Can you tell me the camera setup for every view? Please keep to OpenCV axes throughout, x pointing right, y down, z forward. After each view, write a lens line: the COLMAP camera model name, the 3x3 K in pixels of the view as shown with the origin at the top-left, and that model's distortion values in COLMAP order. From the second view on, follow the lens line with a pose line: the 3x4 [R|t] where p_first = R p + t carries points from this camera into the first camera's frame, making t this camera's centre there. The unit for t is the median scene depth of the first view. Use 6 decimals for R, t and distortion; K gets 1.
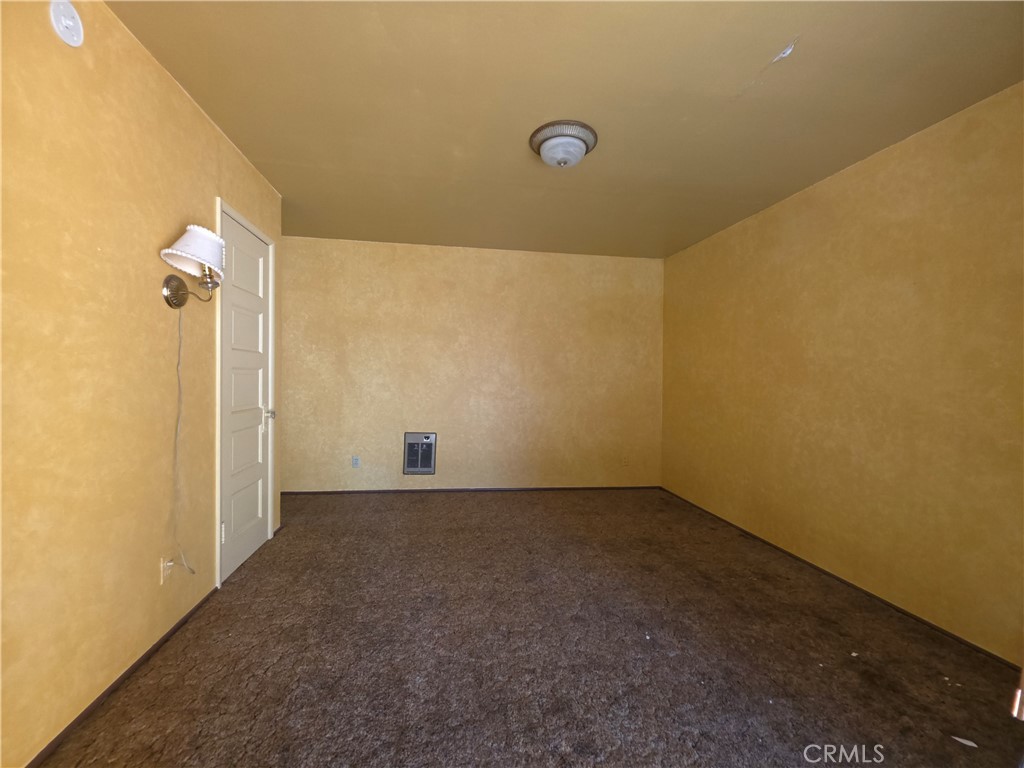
lens RADIAL K [[406.8, 0, 509.1], [0, 406.8, 382.8], [0, 0, 1]] dist [0.012124, -0.007877]
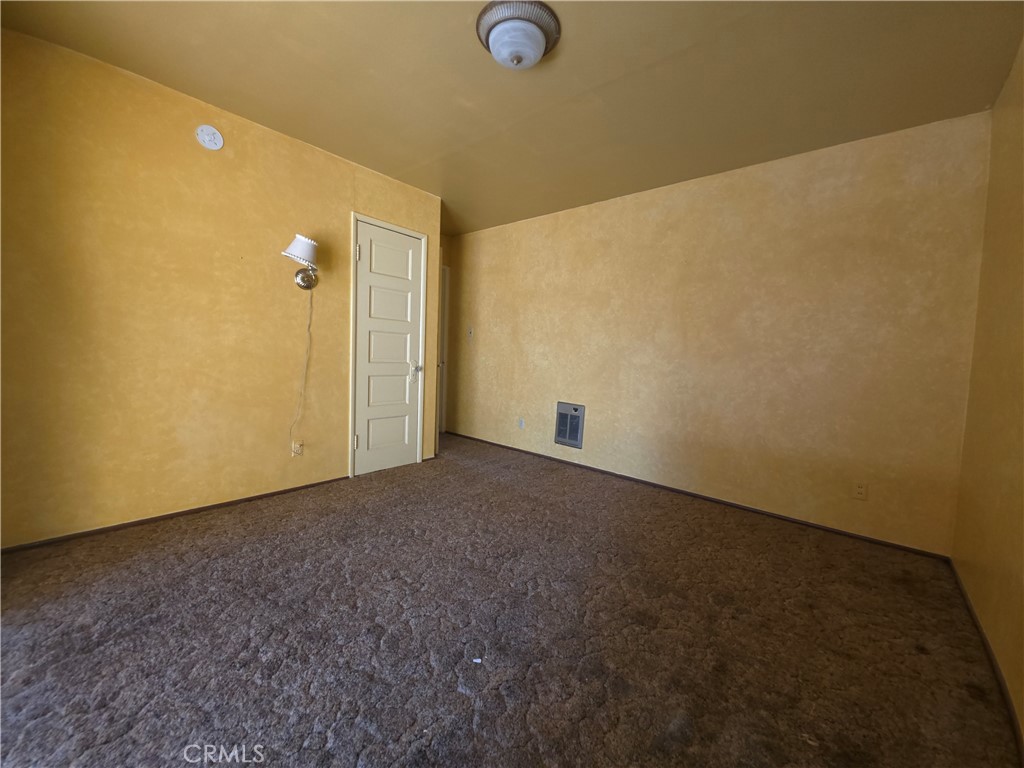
lens RADIAL K [[406.8, 0, 508.2], [0, 406.8, 383.7], [0, 0, 1]] dist [0.012124, -0.007877]
pose [[0.650064, 0.066275, -0.756984, 0.420845], [-0.043071, 0.997801, 0.050371, 0.032131], [0.758658, -0.000140, 0.651489, 0.252367]]
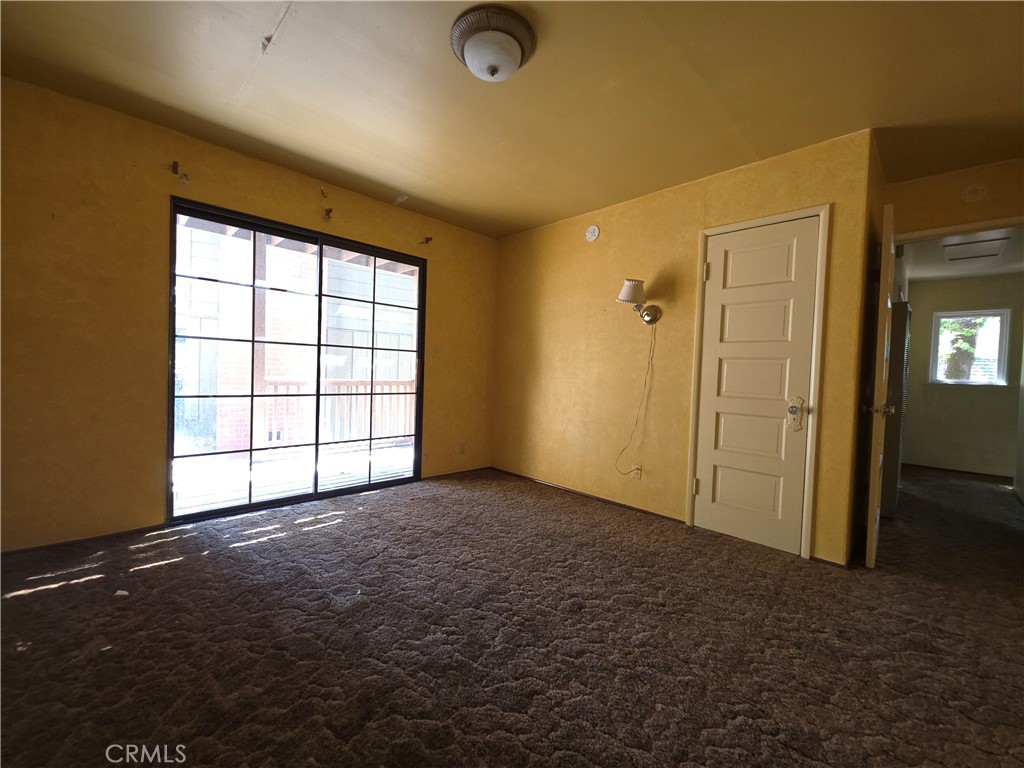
lens RADIAL K [[406.8, 0, 508.3], [0, 406.8, 382.8], [0, 0, 1]] dist [0.012124, -0.007877]
pose [[-0.806397, -0.032913, -0.590458, 0.301472], [-0.061917, 0.997661, 0.028950, 0.022584], [0.588124, 0.059904, -0.806549, 0.924150]]
